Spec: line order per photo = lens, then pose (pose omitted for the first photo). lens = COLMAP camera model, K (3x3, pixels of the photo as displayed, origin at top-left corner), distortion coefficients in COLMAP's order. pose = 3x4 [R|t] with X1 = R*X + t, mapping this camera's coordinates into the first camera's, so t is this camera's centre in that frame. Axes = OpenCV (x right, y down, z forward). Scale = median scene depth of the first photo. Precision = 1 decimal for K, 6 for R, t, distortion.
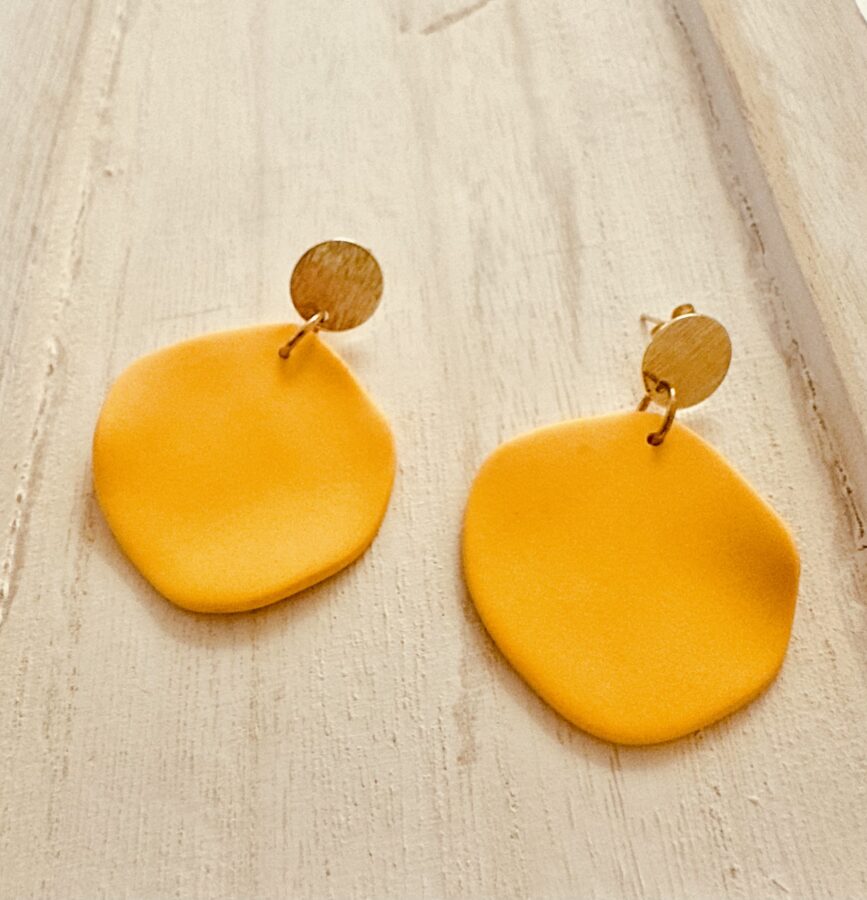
lens RADIAL K [[859.0, 0, 365.7], [0, 859.0, 347.3], [0, 0, 1]] dist [-0.009458, -0.006555]
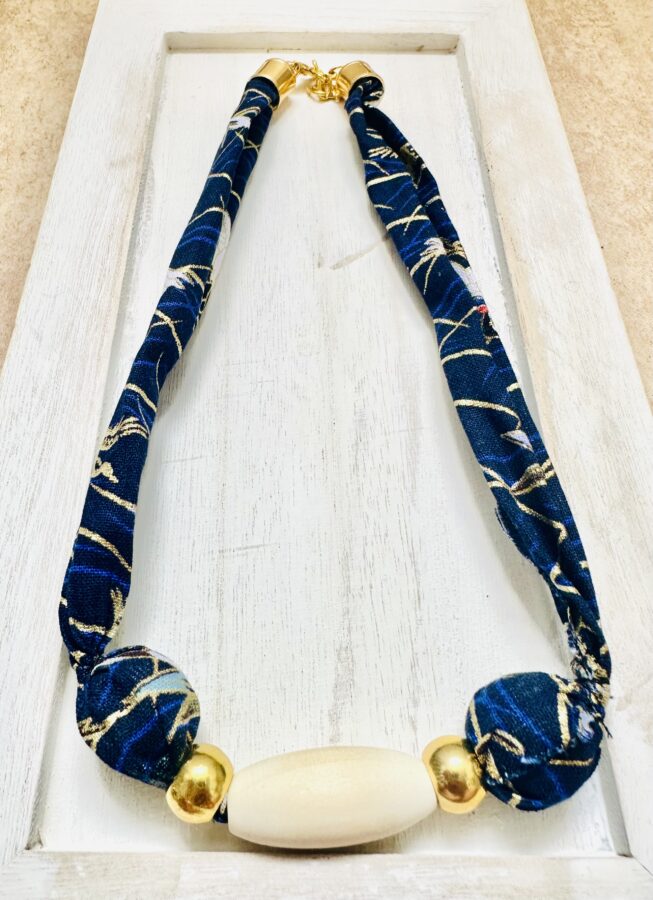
lens RADIAL K [[703.9, 0, 268.9], [0, 703.9, 375.0], [0, 0, 1]] dist [-0.006218, -0.002898]
pose [[0.998701, 0.050533, -0.006529, -0.043496], [-0.050464, 0.998672, 0.010418, -0.258035], [0.007047, -0.010075, 0.999924, -0.414307]]
